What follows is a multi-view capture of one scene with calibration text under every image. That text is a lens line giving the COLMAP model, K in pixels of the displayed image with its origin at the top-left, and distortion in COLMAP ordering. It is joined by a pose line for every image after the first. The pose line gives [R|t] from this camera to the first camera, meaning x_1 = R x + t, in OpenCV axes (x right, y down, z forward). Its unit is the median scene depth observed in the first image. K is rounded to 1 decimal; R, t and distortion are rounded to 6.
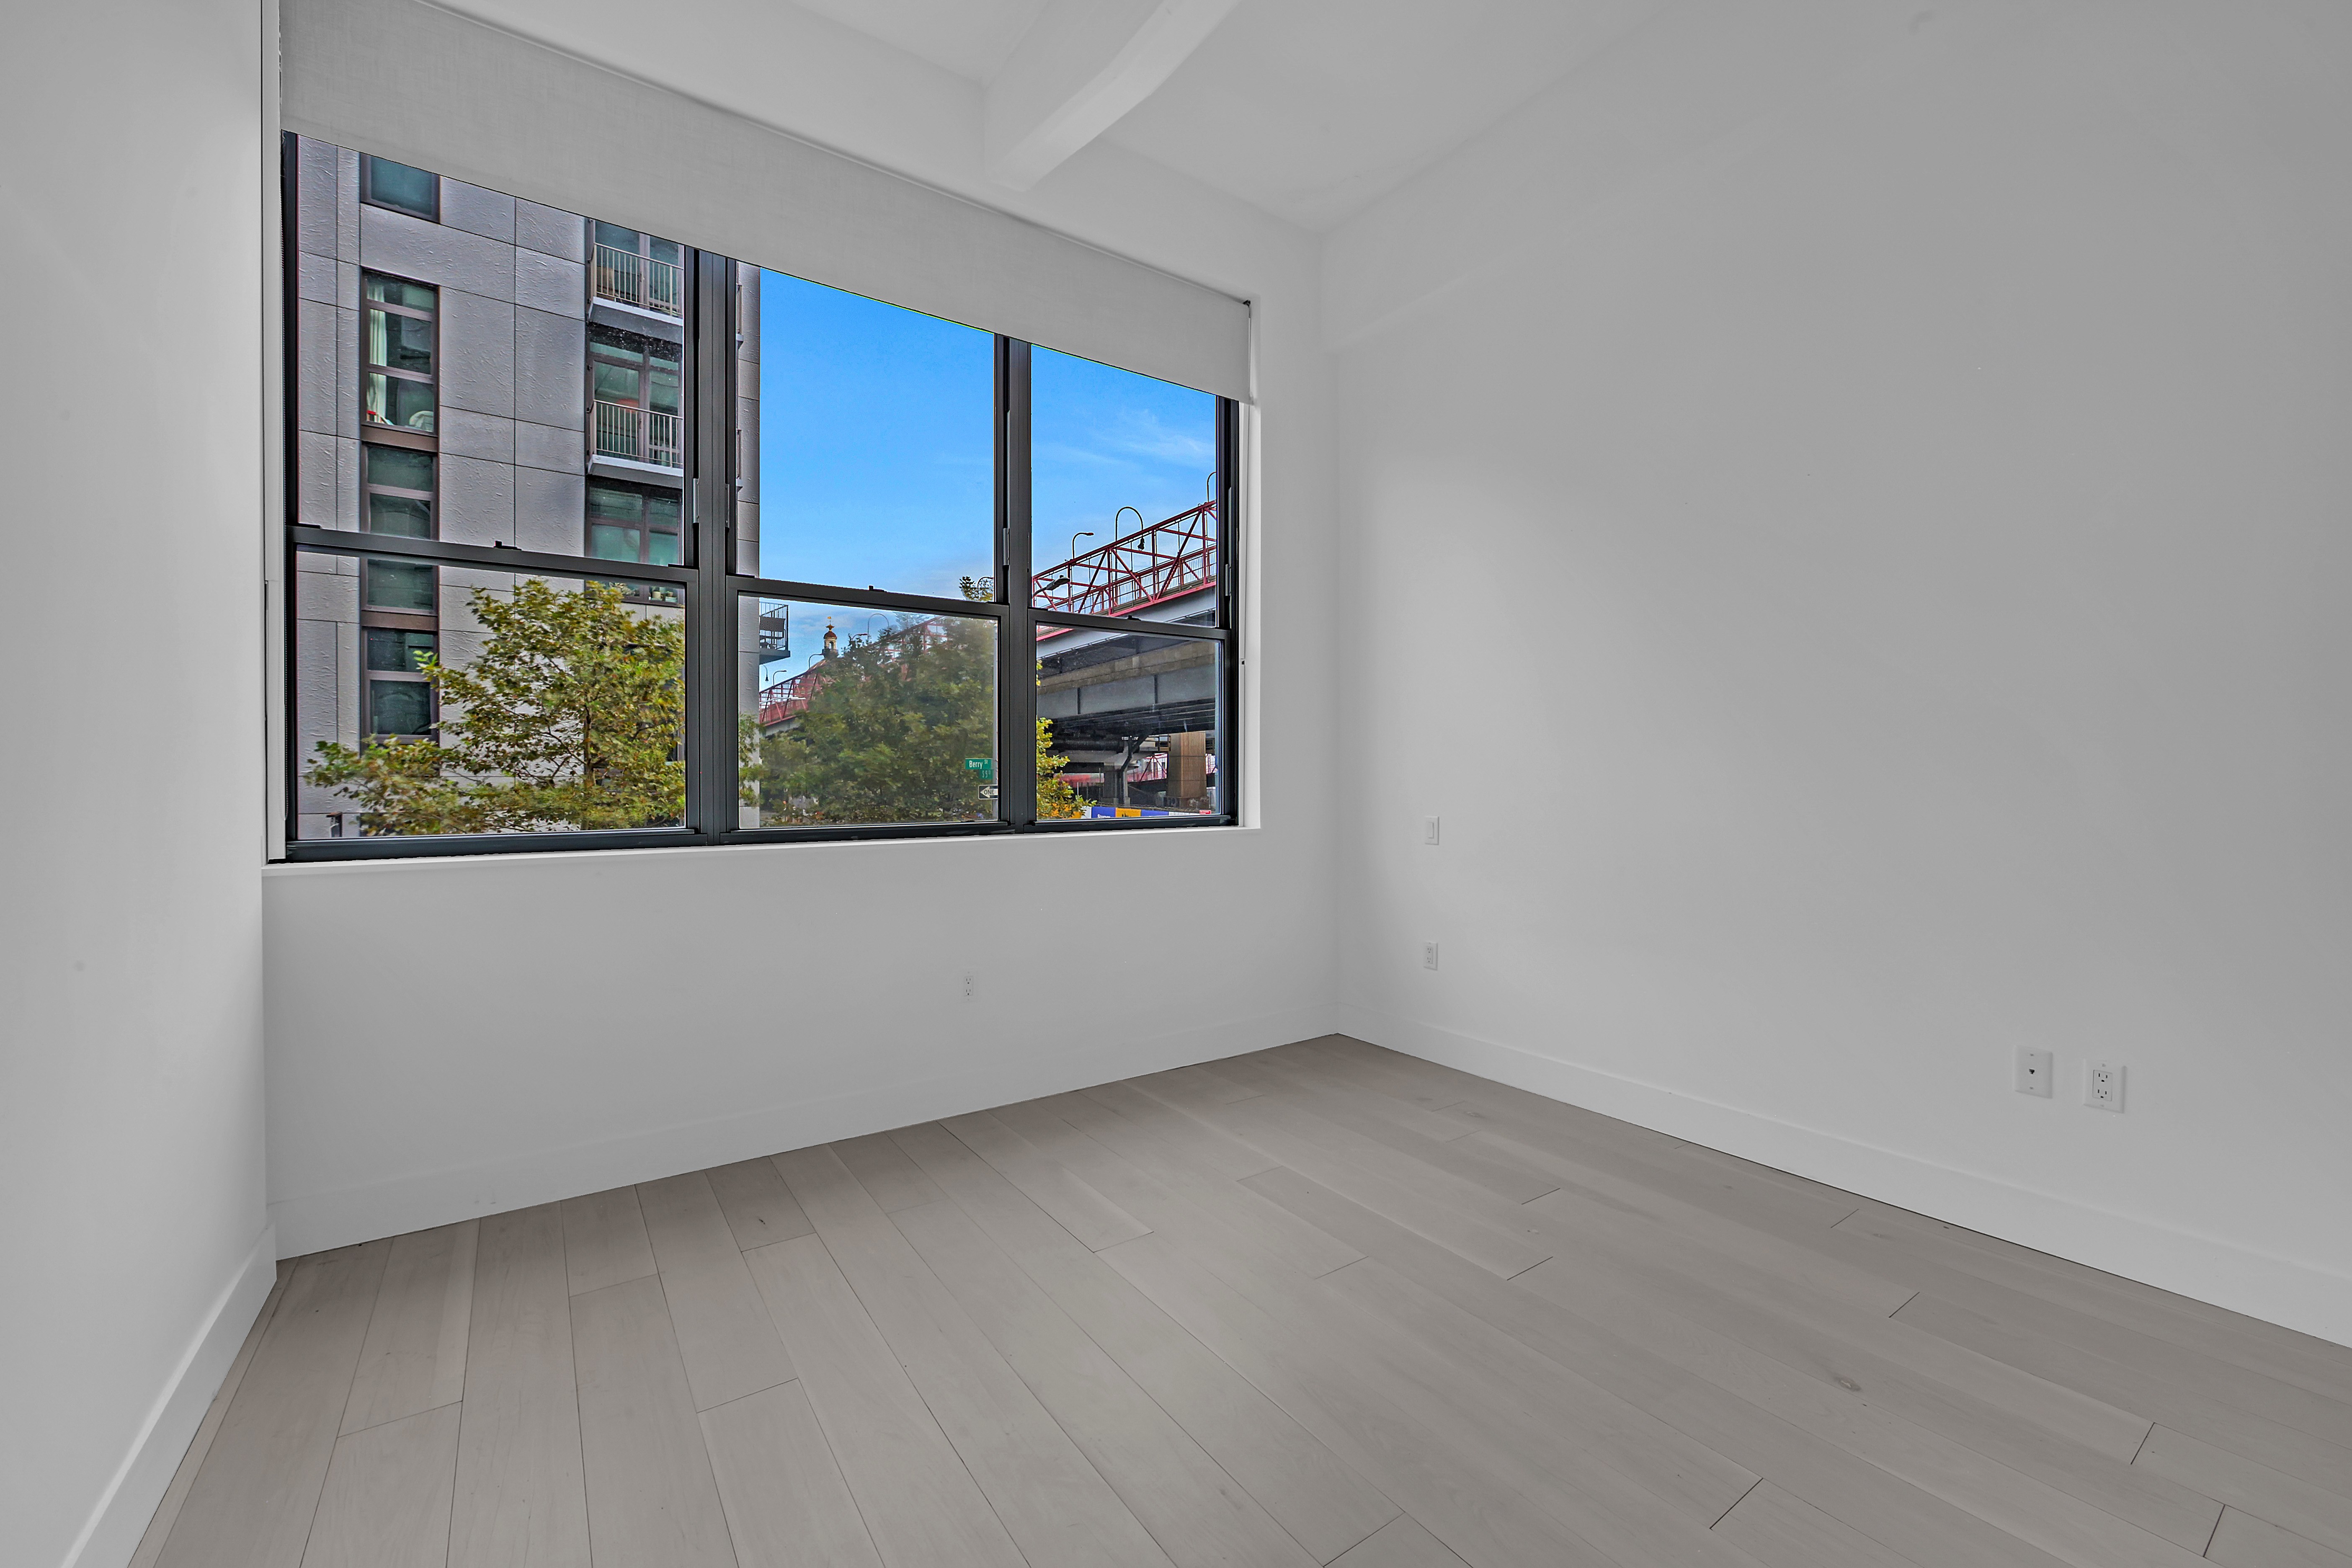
lens RADIAL K [[967.1, 0, 1193.9], [0, 967.1, 759.2], [0, 0, 1]] dist [-0.013651, 0.000395]
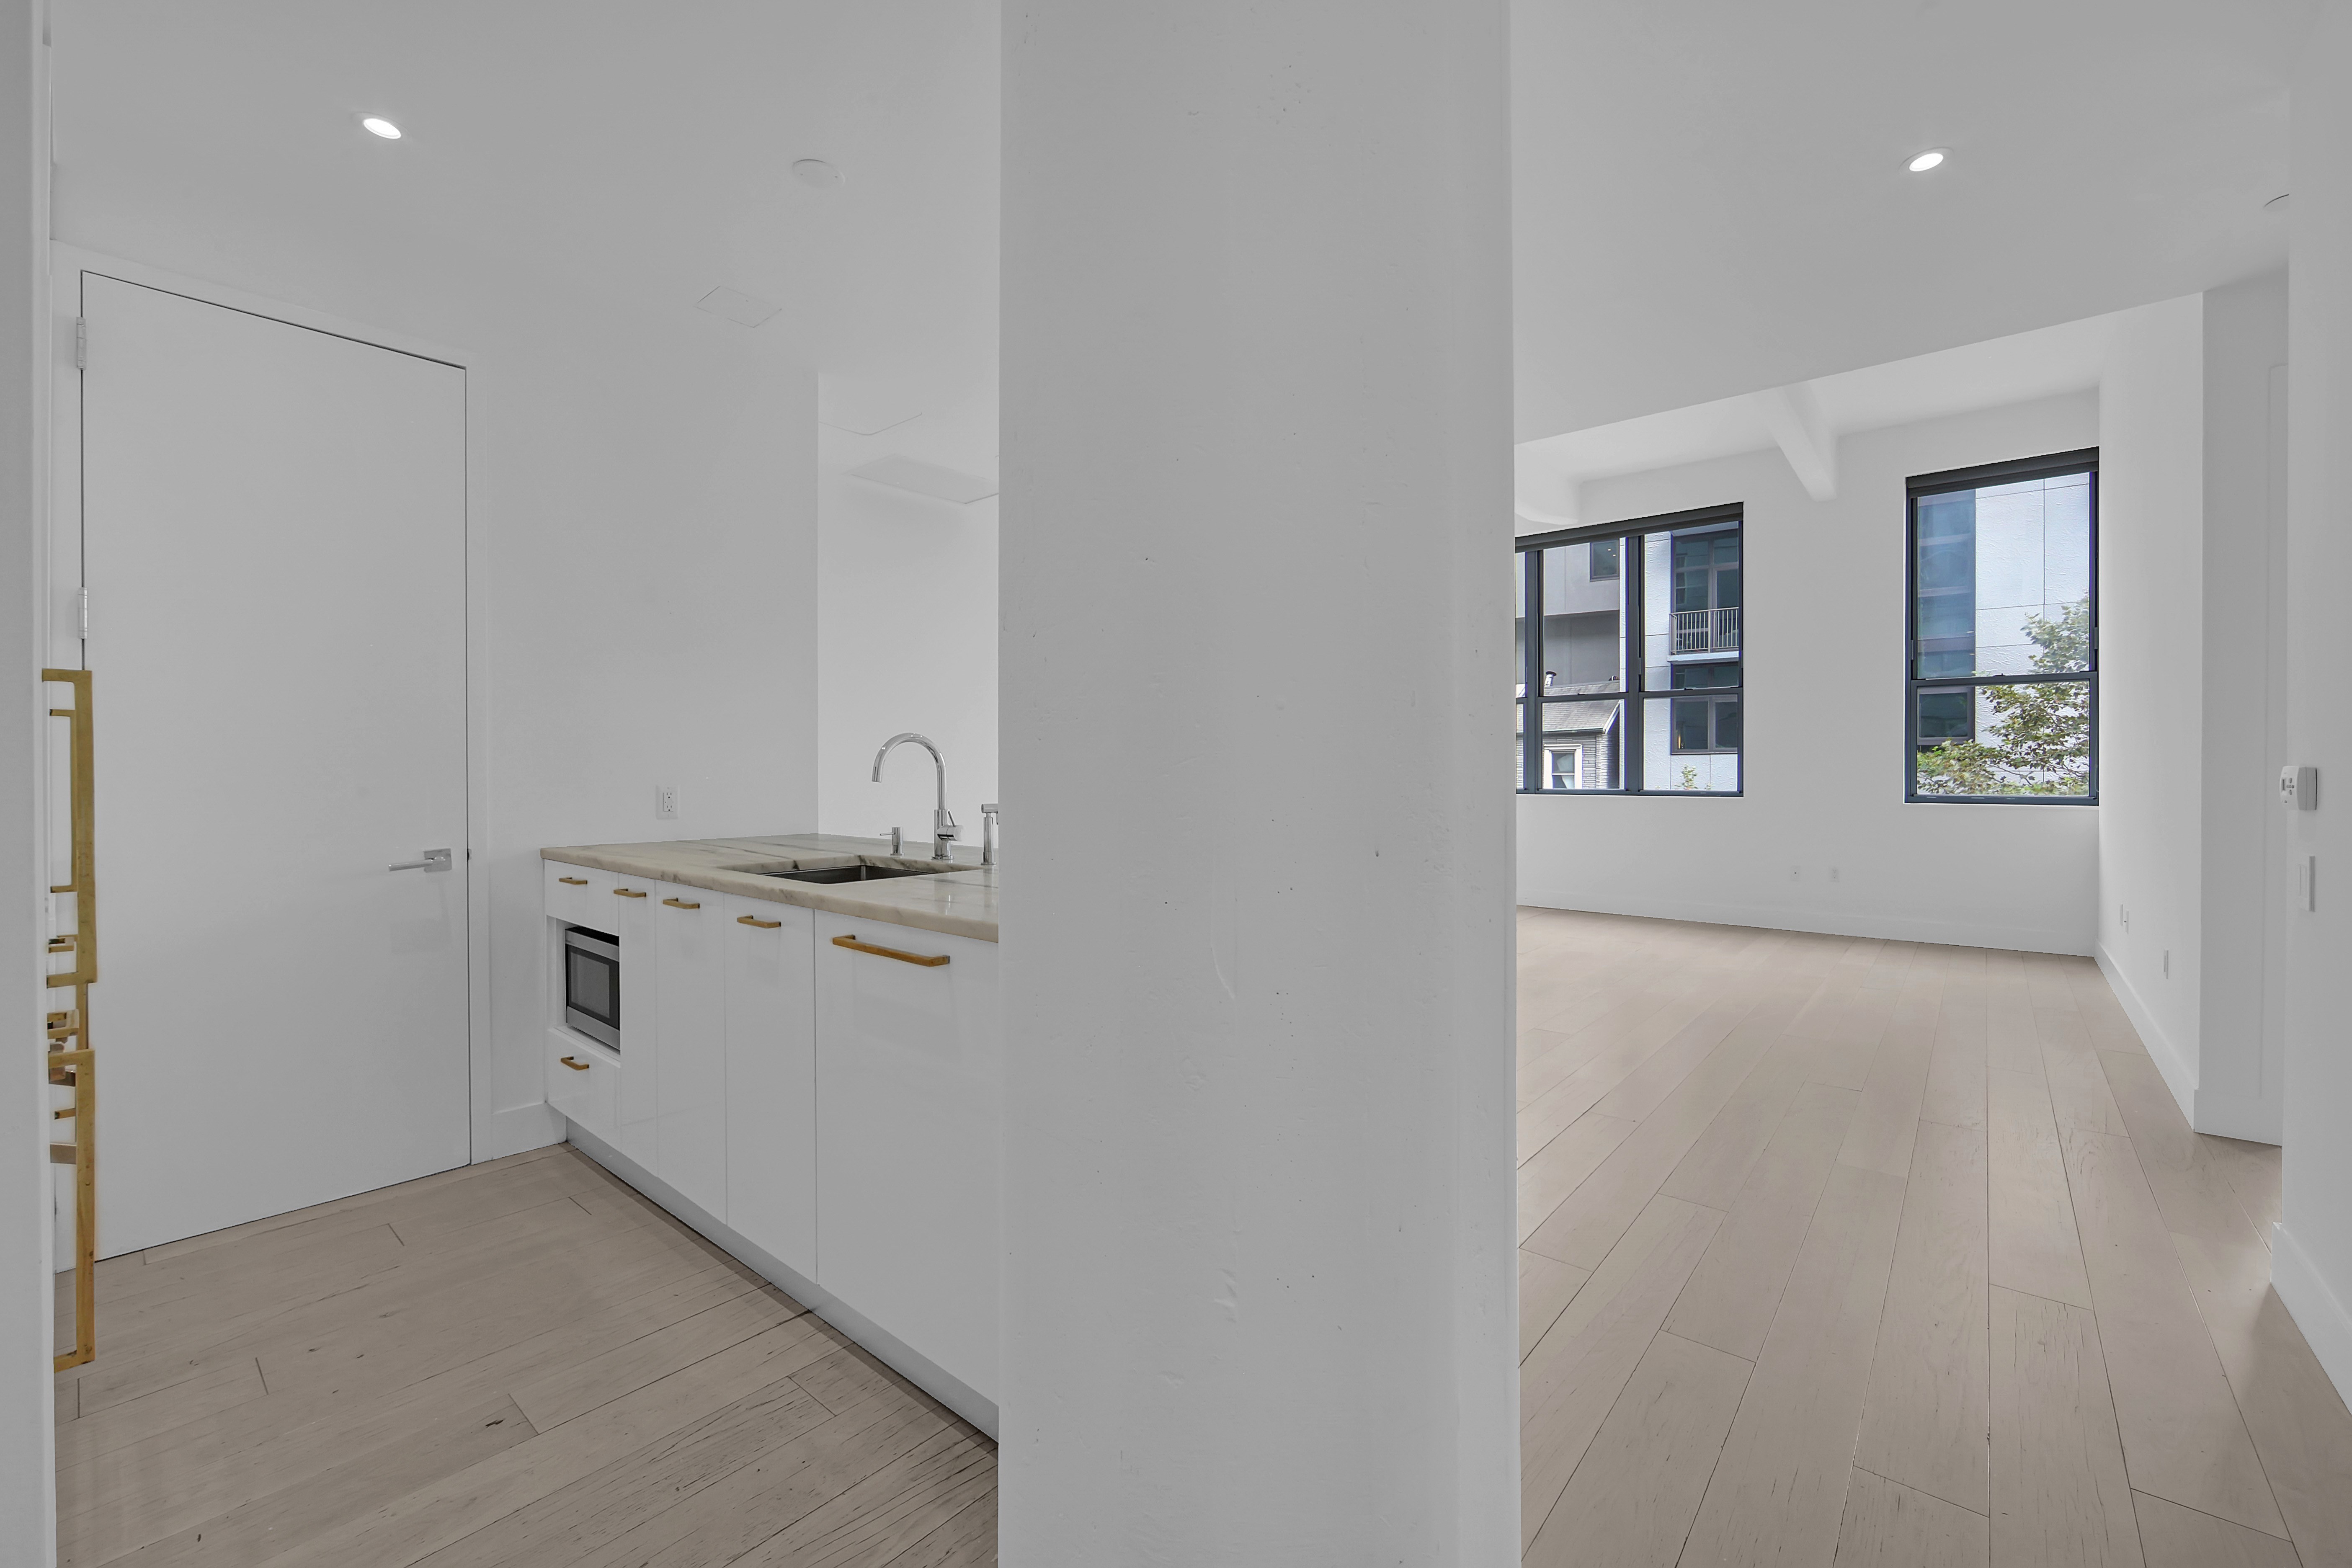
lens RADIAL K [[967.1, 0, 1193.9], [0, 967.1, 759.2], [0, 0, 1]] dist [-0.013651, 0.000395]
pose [[0.265311, -0.007309, -0.964135, 0.110415], [0.012090, 0.999918, -0.004254, -0.003768], [0.964087, -0.010528, 0.265377, -0.279746]]
